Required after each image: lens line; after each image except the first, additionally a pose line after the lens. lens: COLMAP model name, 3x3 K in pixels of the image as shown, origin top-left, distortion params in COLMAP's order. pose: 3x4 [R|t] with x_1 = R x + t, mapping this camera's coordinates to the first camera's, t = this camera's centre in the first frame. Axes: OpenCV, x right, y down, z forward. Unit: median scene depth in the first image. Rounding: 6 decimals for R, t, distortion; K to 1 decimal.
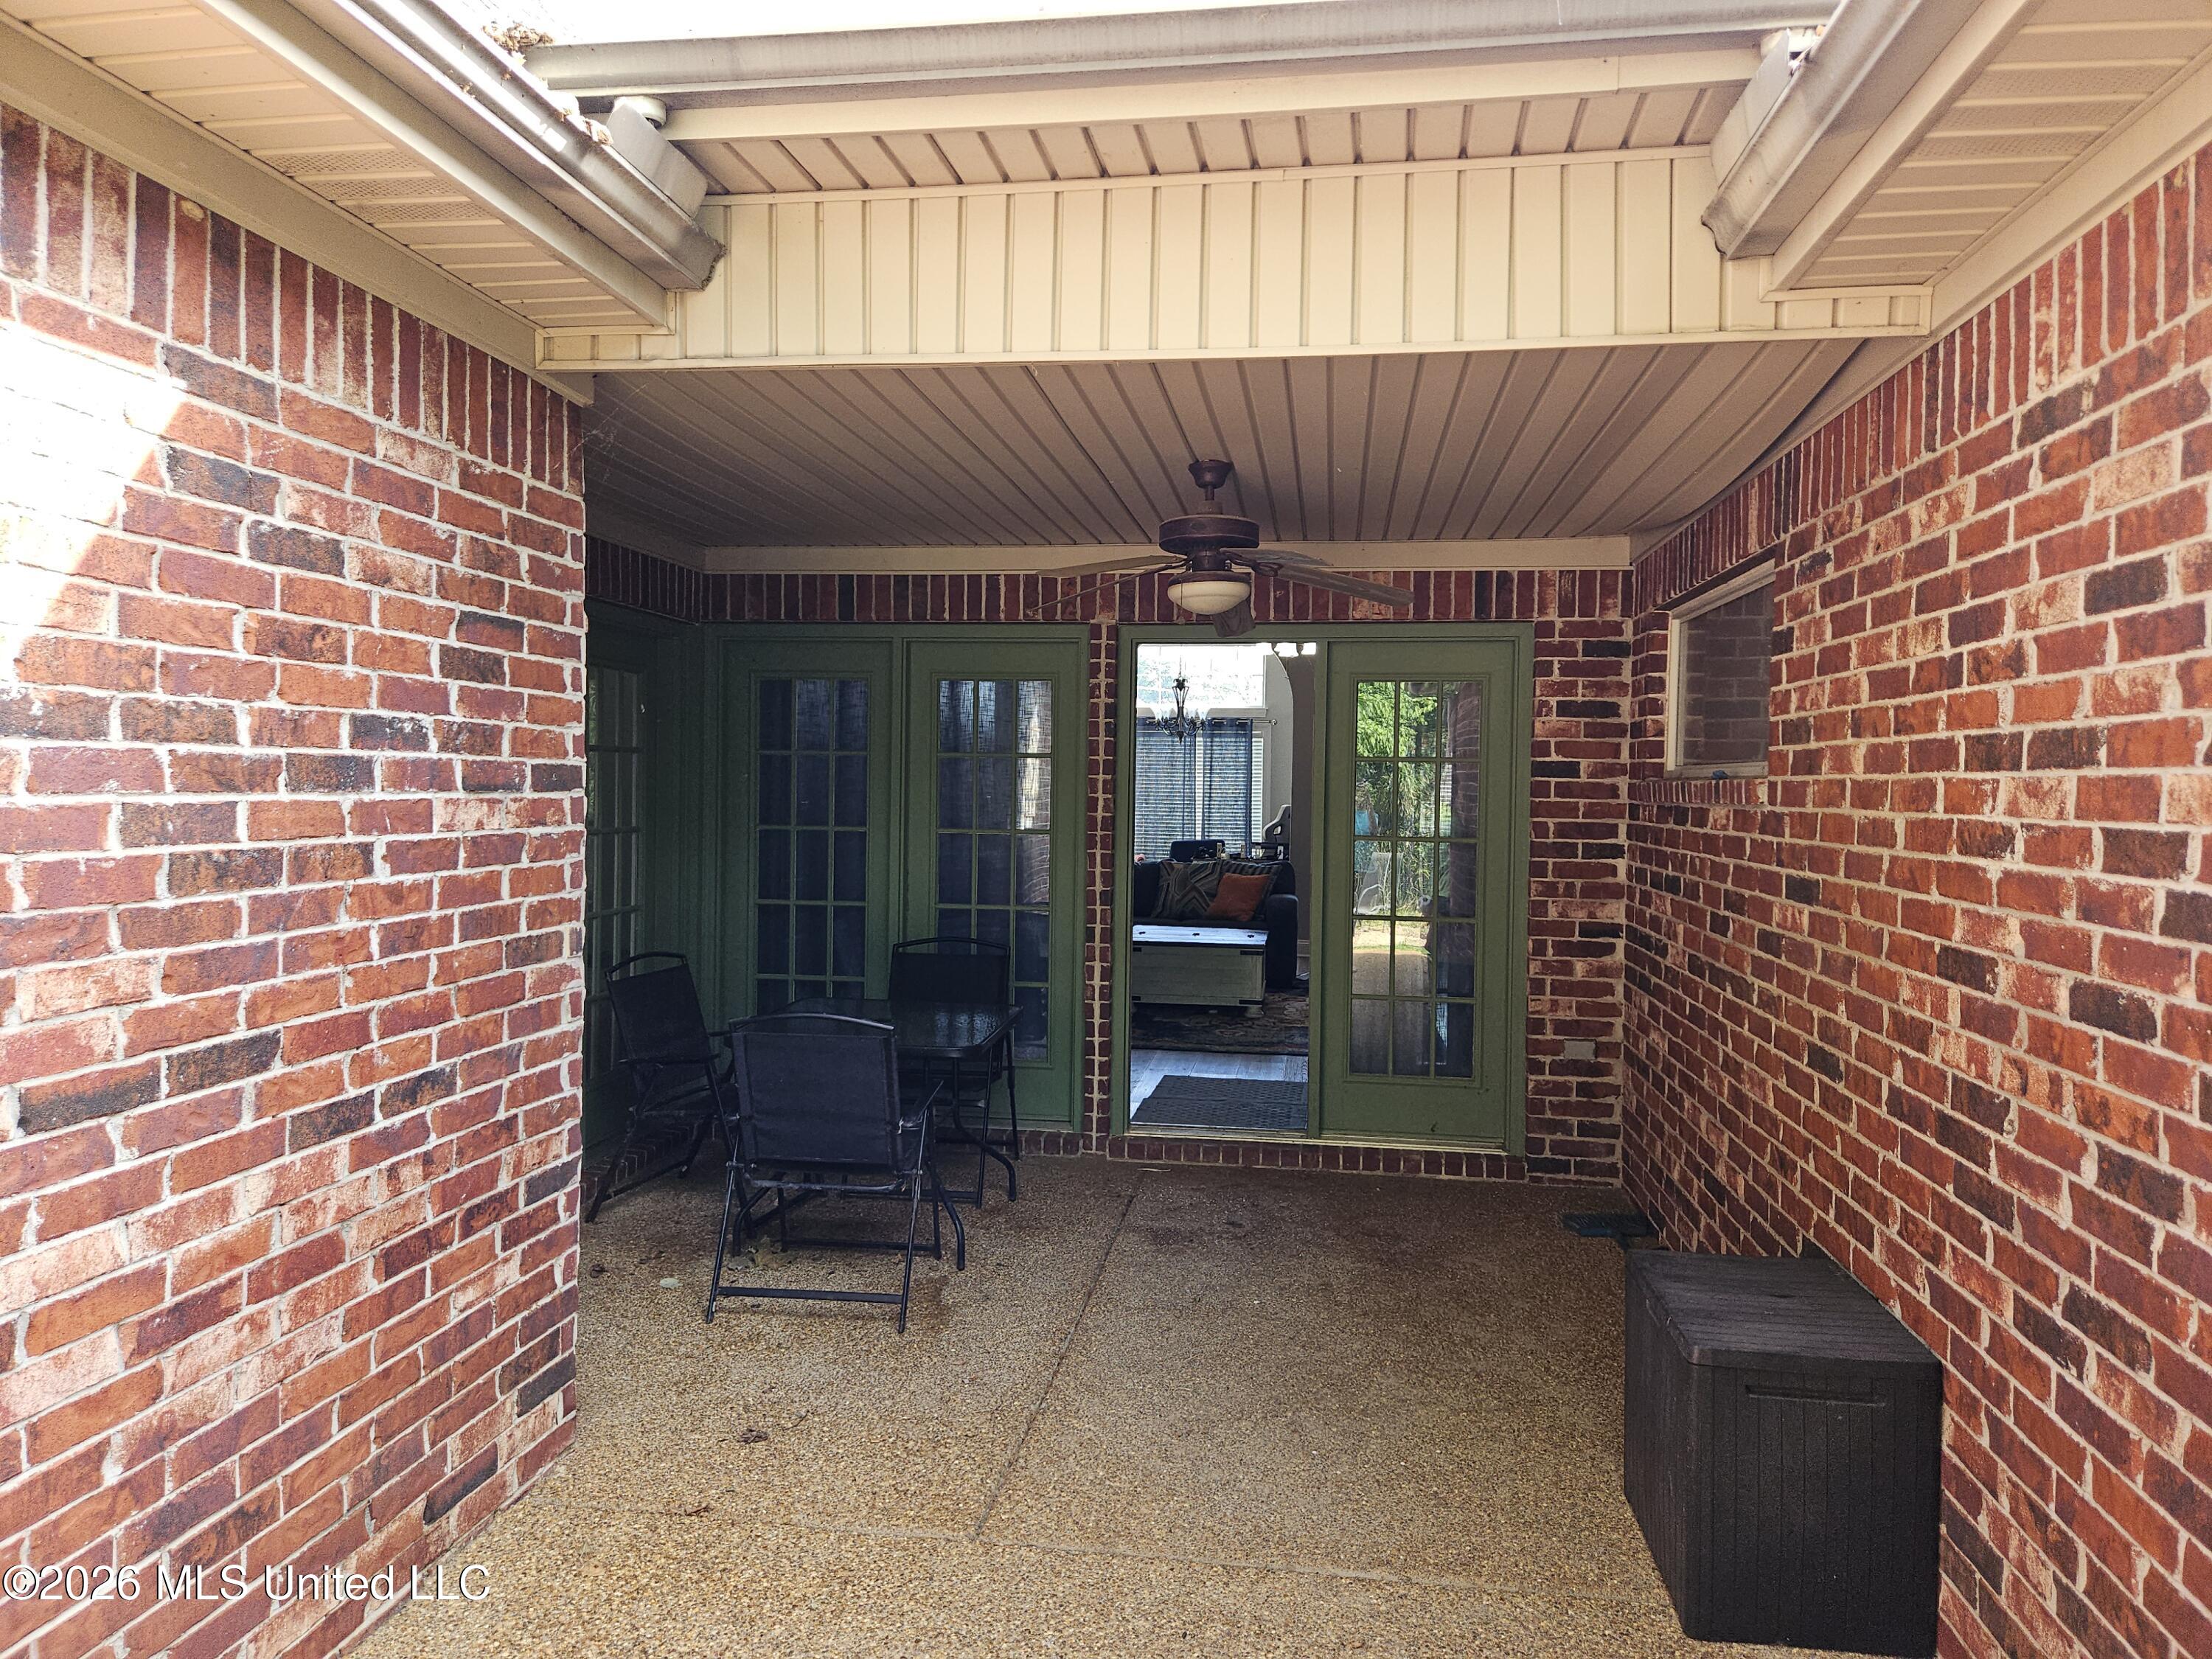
lens RADIAL K [[1477.5, 0, 1107.0], [0, 1477.5, 811.8], [0, 0, 1]] dist [0.087433, -0.079646]
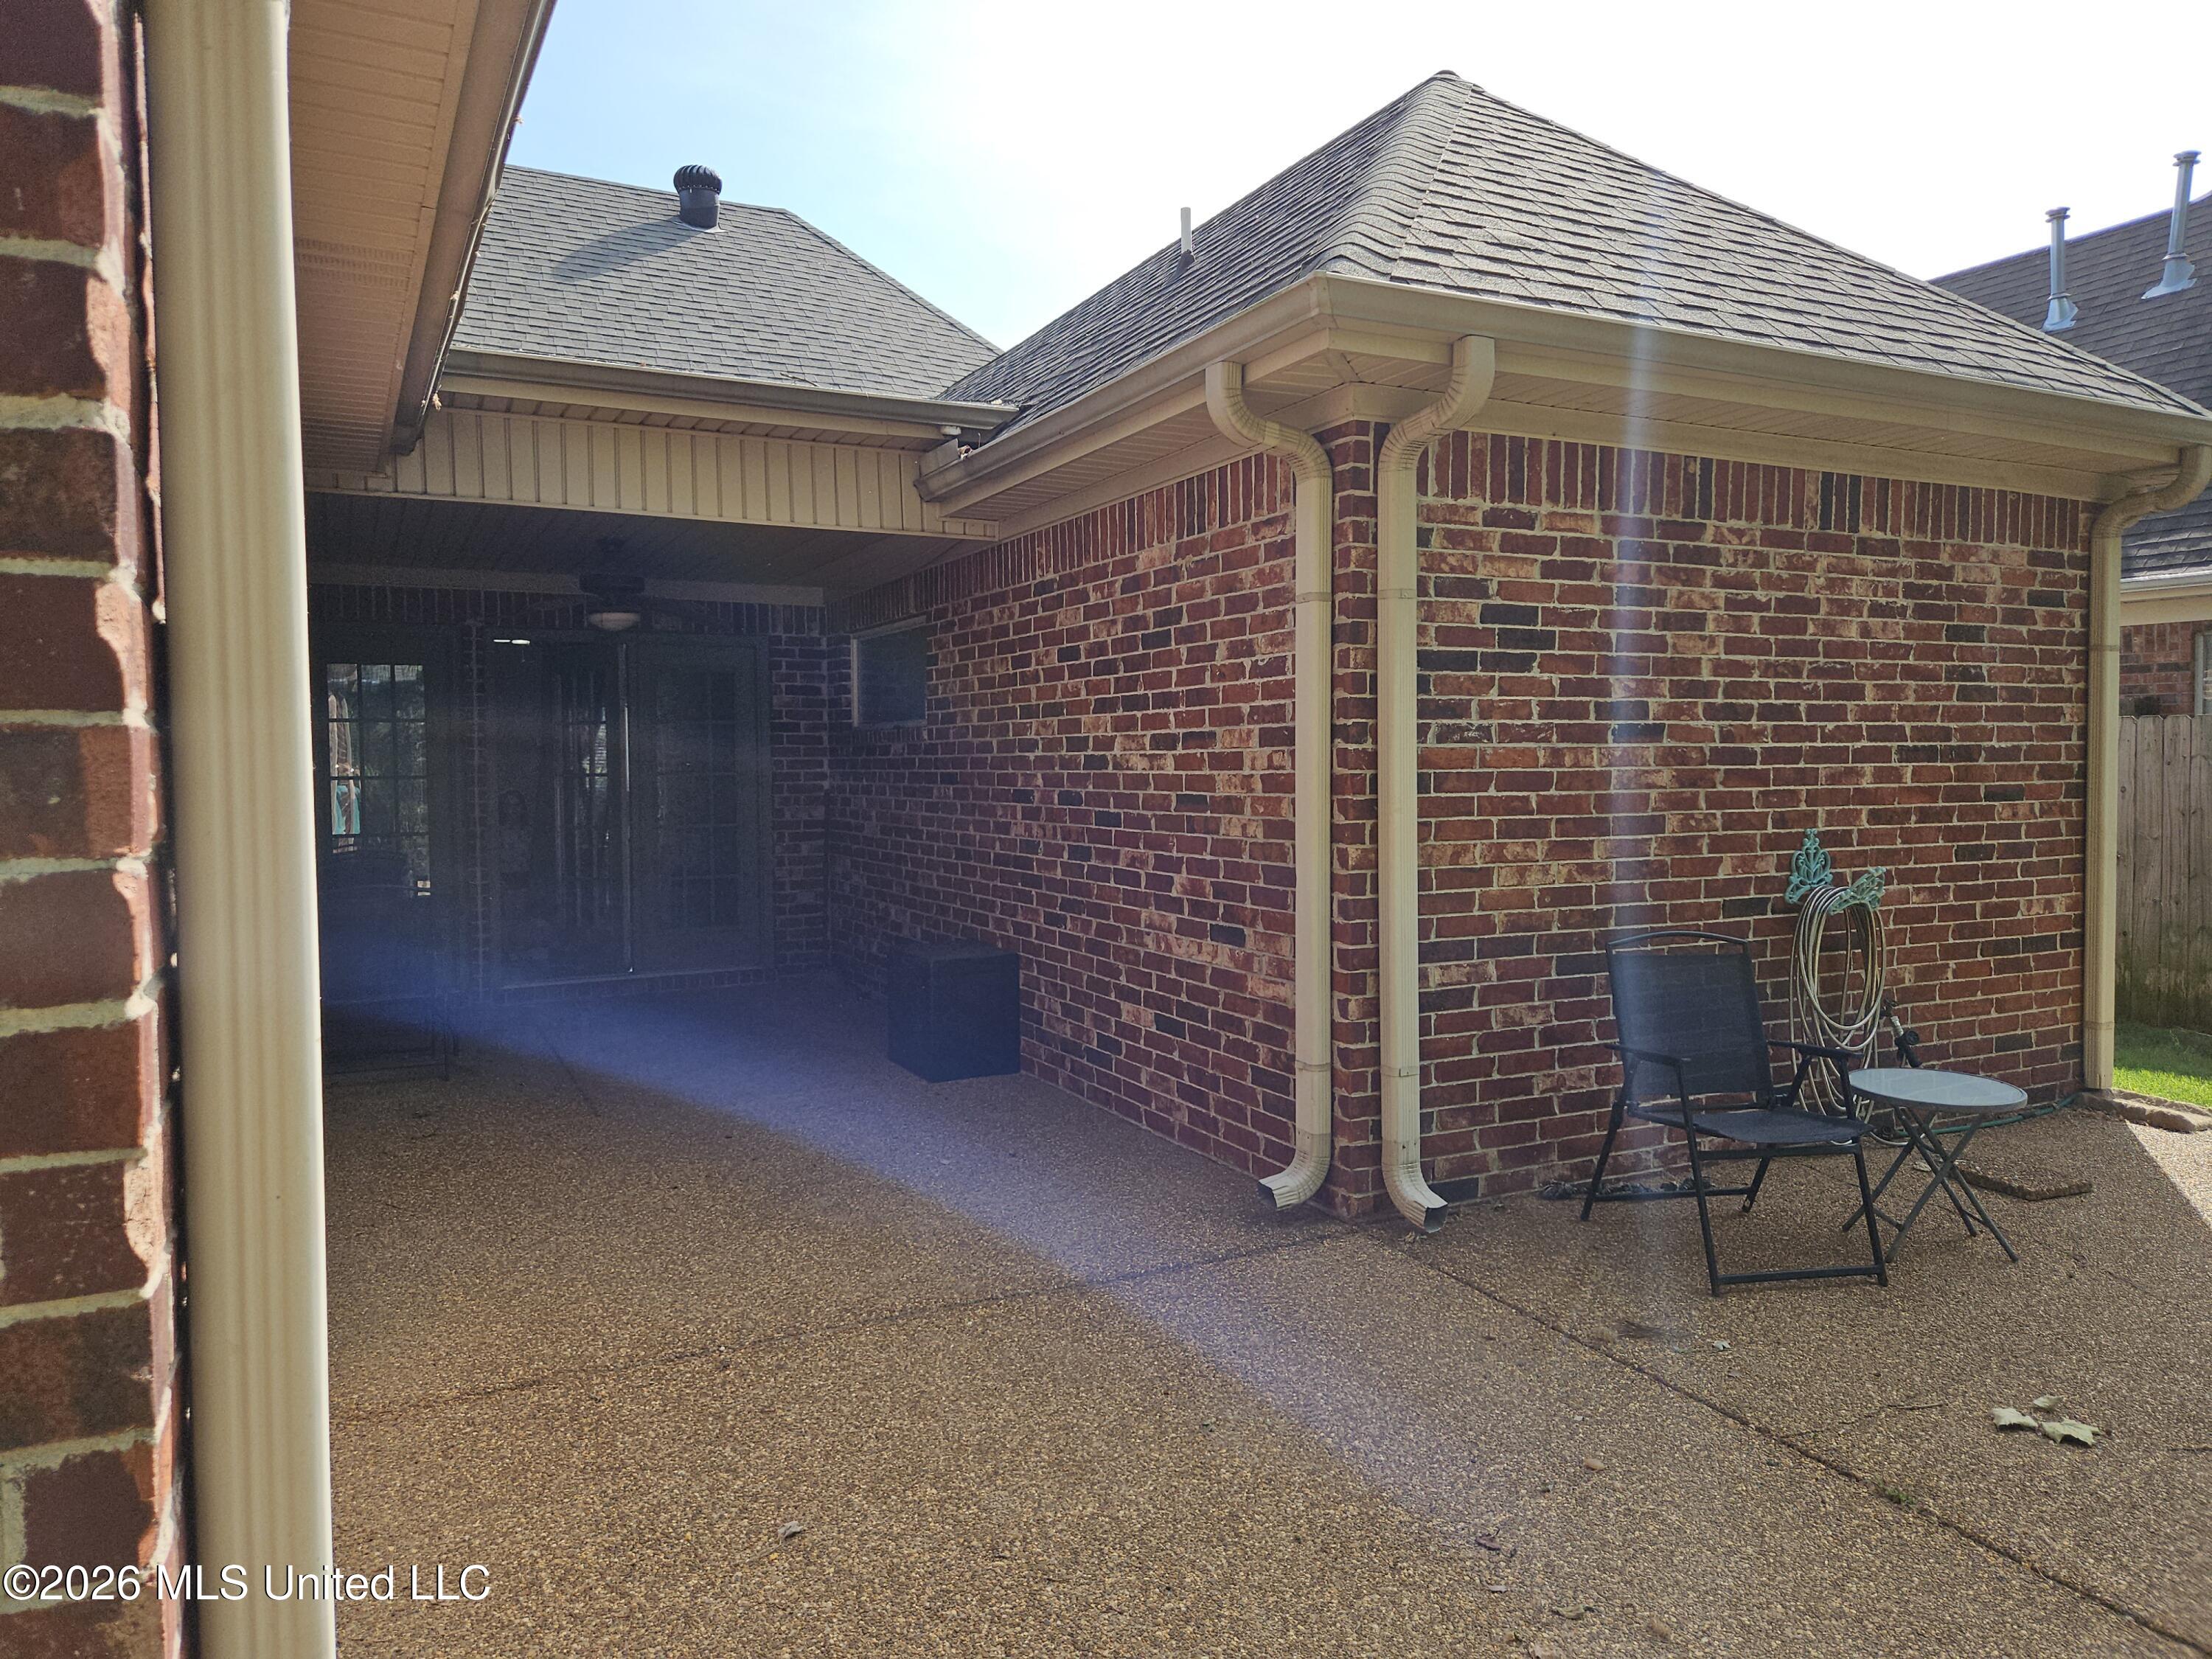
lens RADIAL K [[1477.5, 0, 1107.0], [0, 1477.5, 811.8], [0, 0, 1]] dist [0.087433, -0.079646]
pose [[0.812262, -0.042993, 0.581706, -0.579330], [0.033029, 0.999070, 0.027721, 0.048853], [-0.582357, -0.003303, 0.812926, -0.839655]]
